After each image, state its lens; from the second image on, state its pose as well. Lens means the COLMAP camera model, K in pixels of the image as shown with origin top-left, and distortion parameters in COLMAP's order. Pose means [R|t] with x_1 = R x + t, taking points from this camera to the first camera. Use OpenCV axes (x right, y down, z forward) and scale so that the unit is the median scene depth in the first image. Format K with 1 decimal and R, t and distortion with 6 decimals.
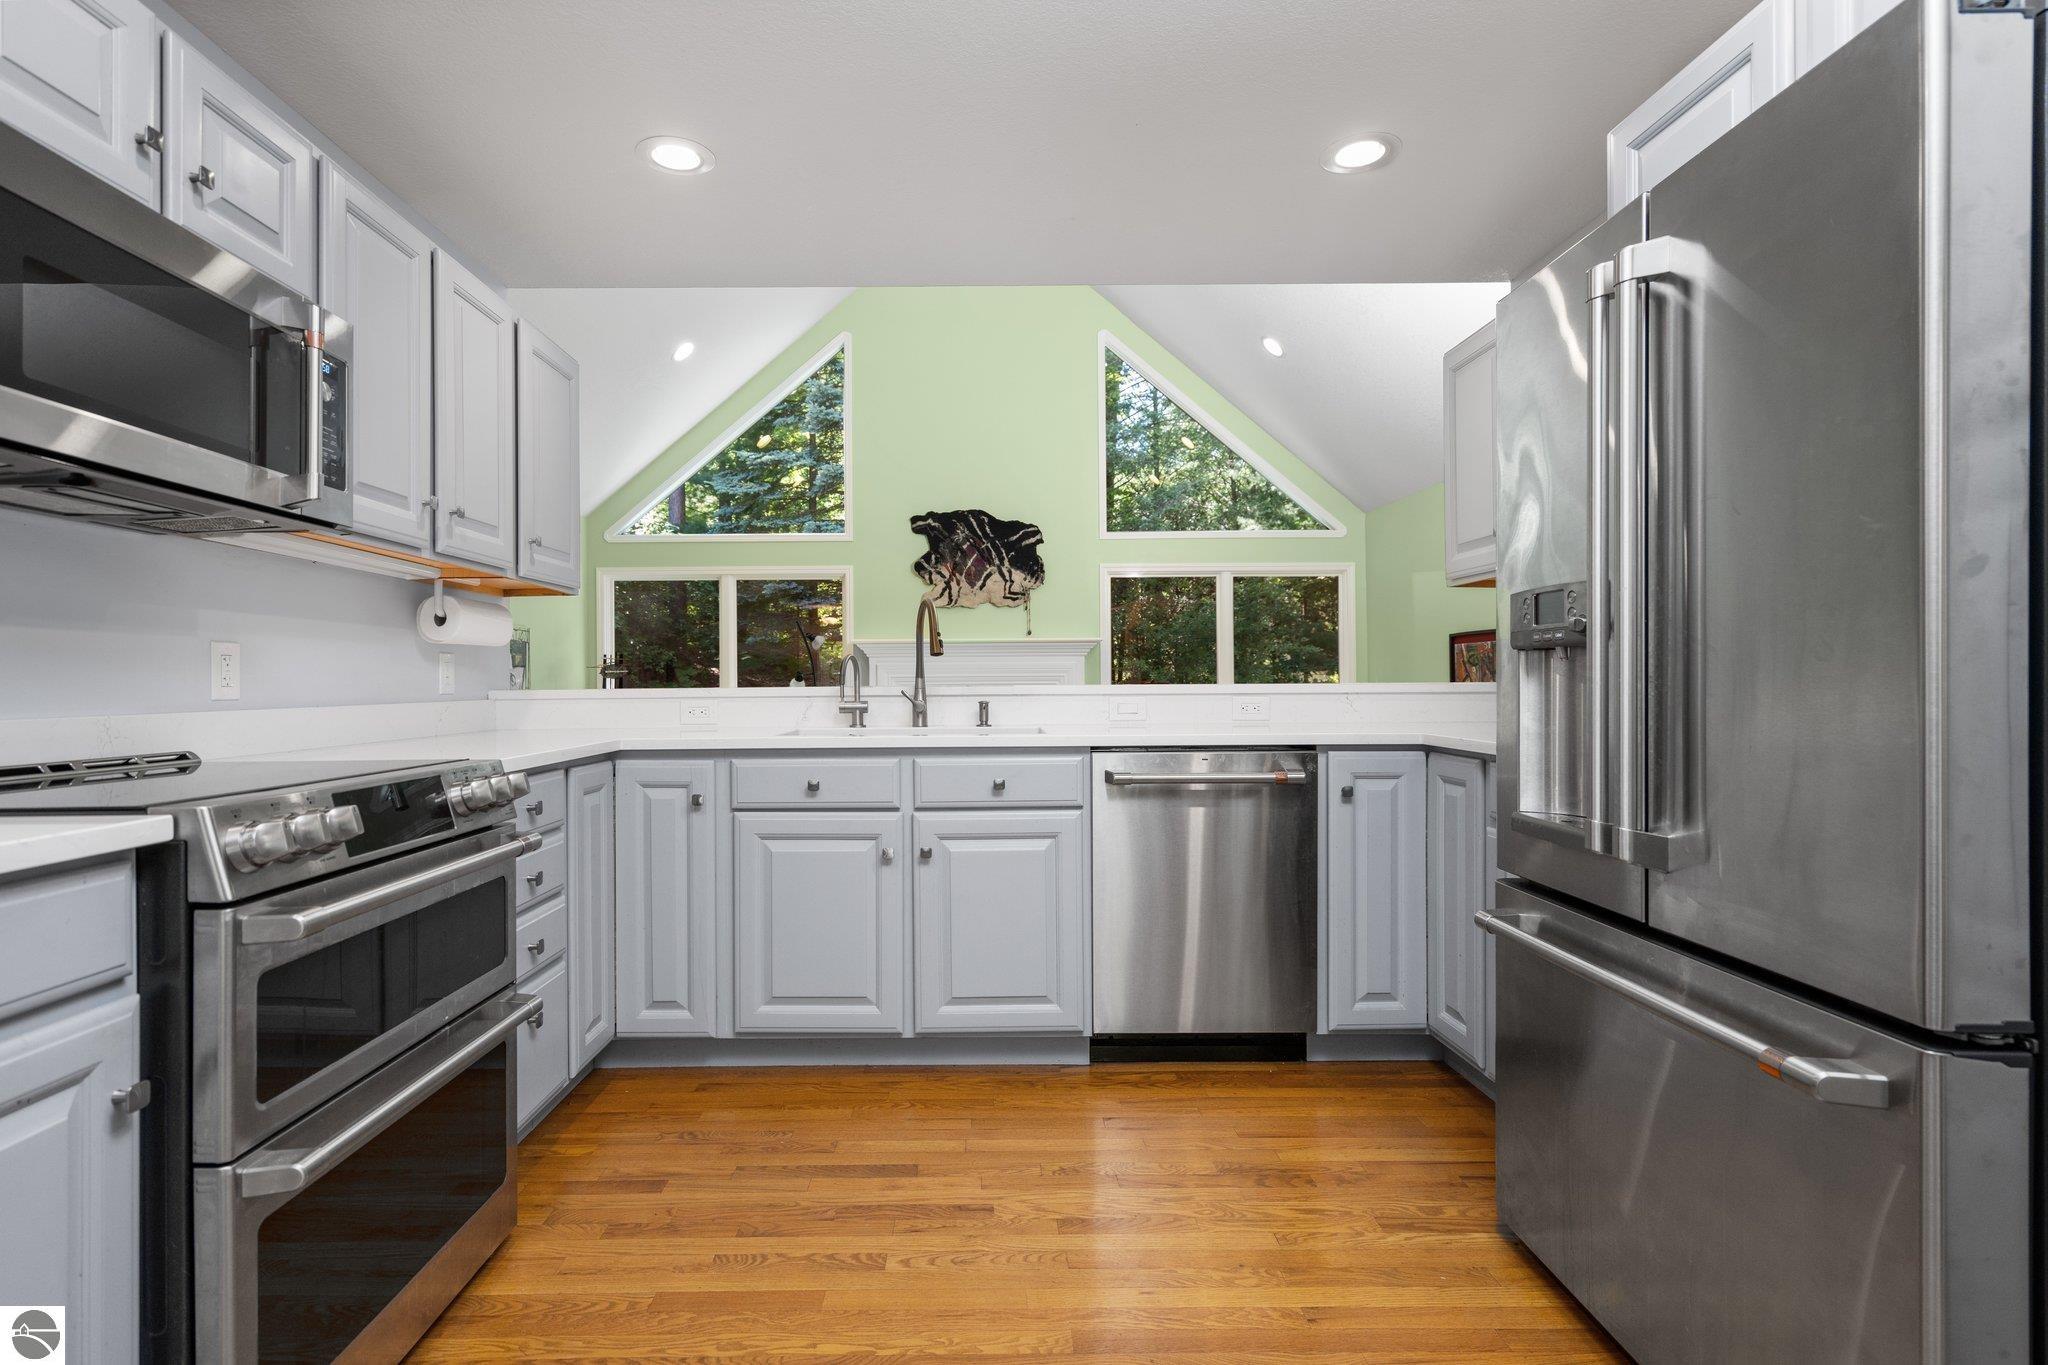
lens RADIAL K [[986.1, 0, 989.4], [0, 986.1, 680.9], [0, 0, 1]] dist [-0.002384, 0.000879]
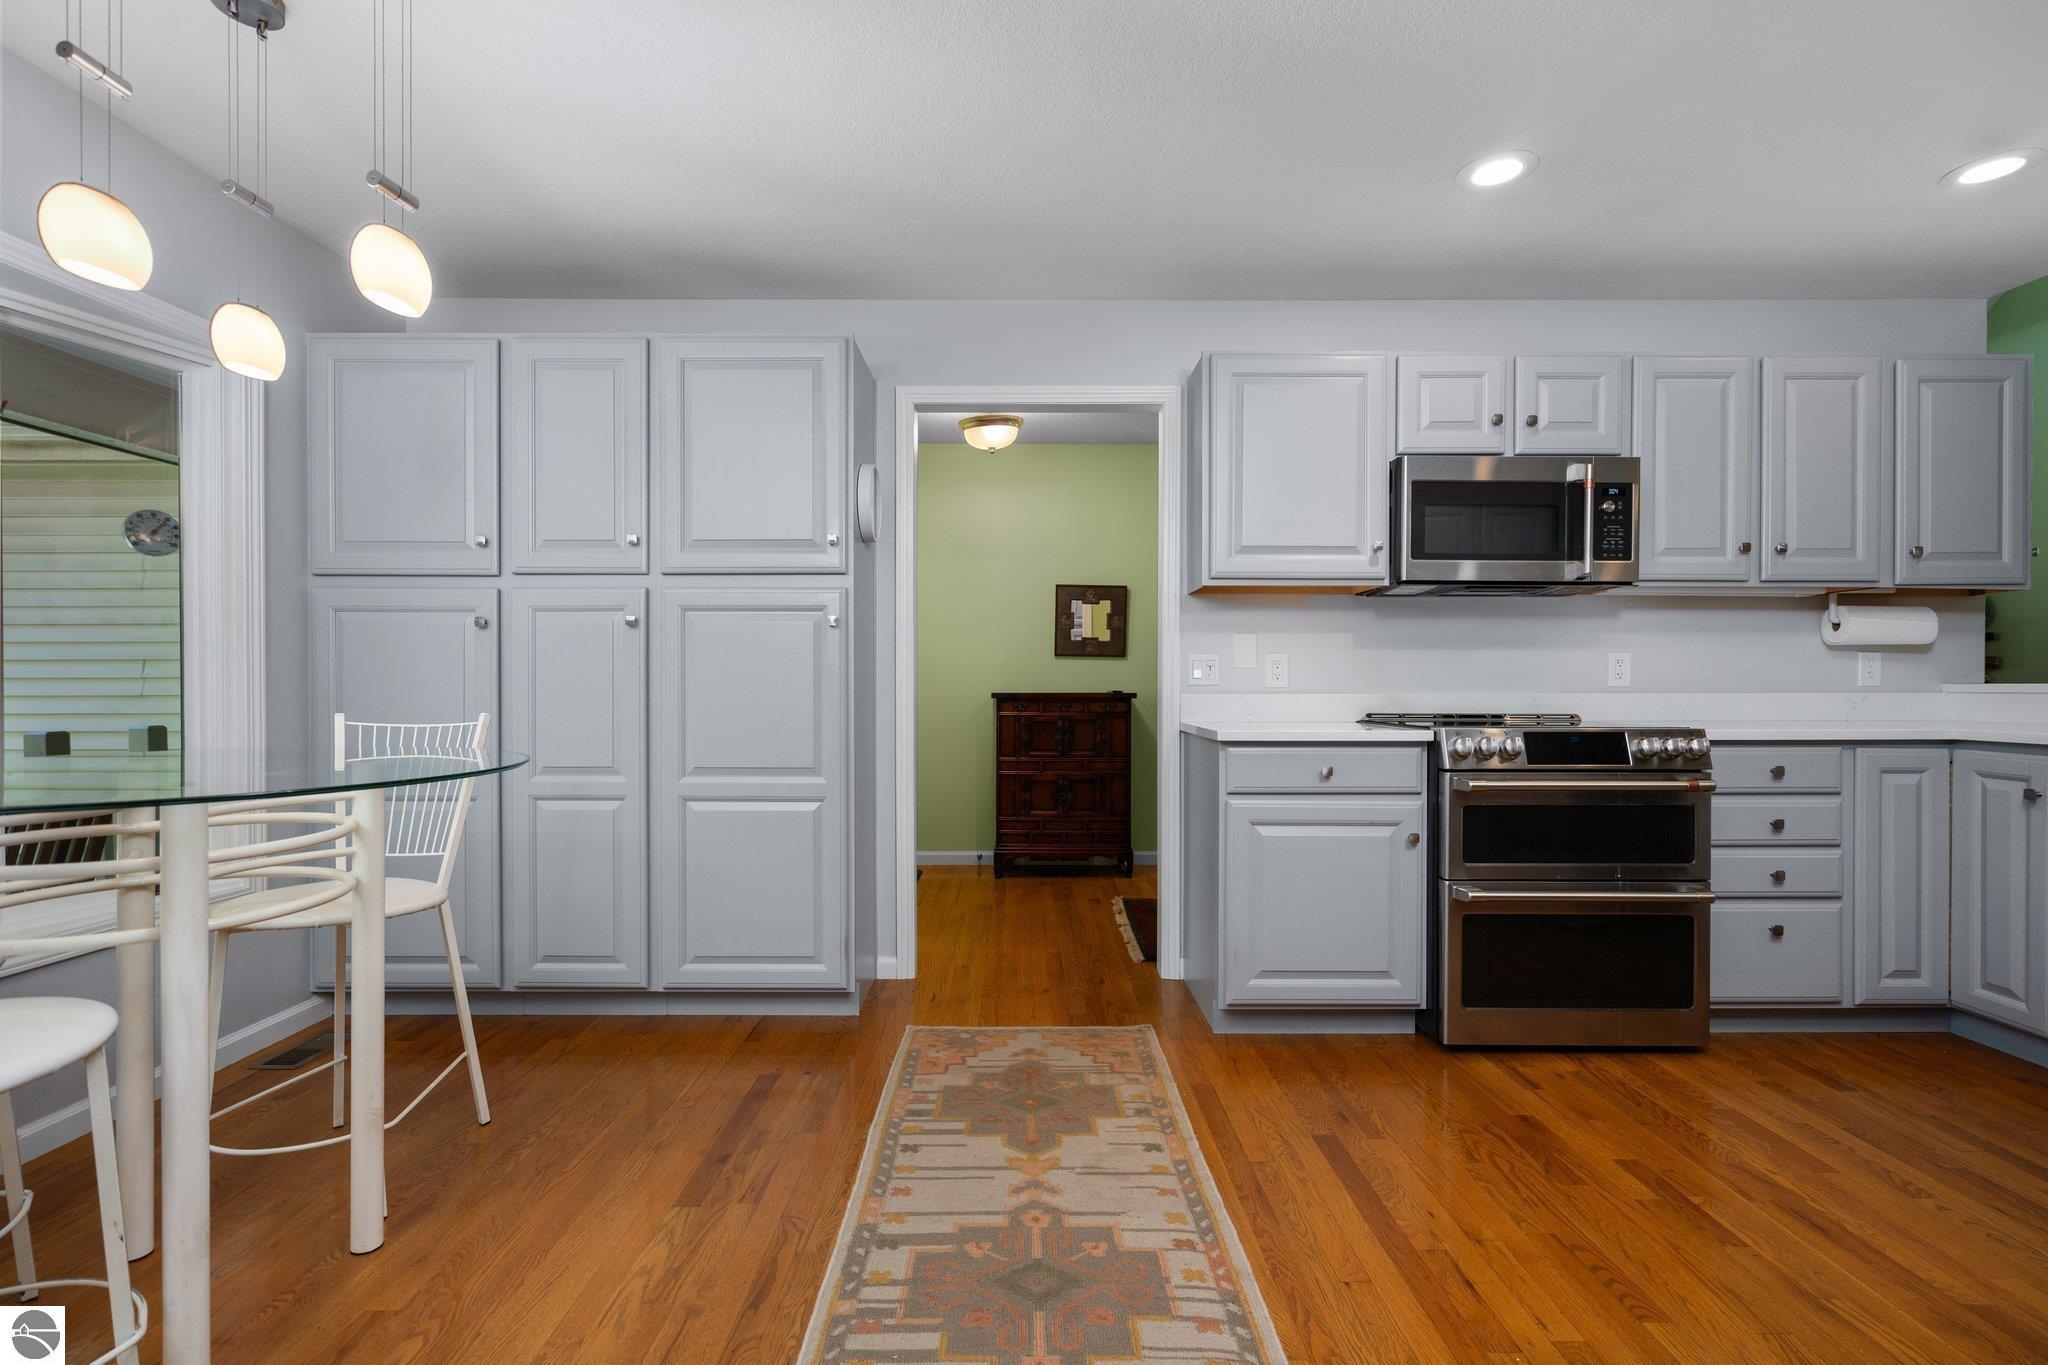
lens RADIAL K [[944.6, 0, 1020.2], [0, 944.6, 681.1], [0, 0, 1]] dist [-0.002335, 0.000204]
pose [[-0.011227, 0.008061, -0.999904, 0.950479], [0.005582, 0.999952, 0.007999, -0.009494], [0.999921, -0.005492, -0.011271, -0.008917]]
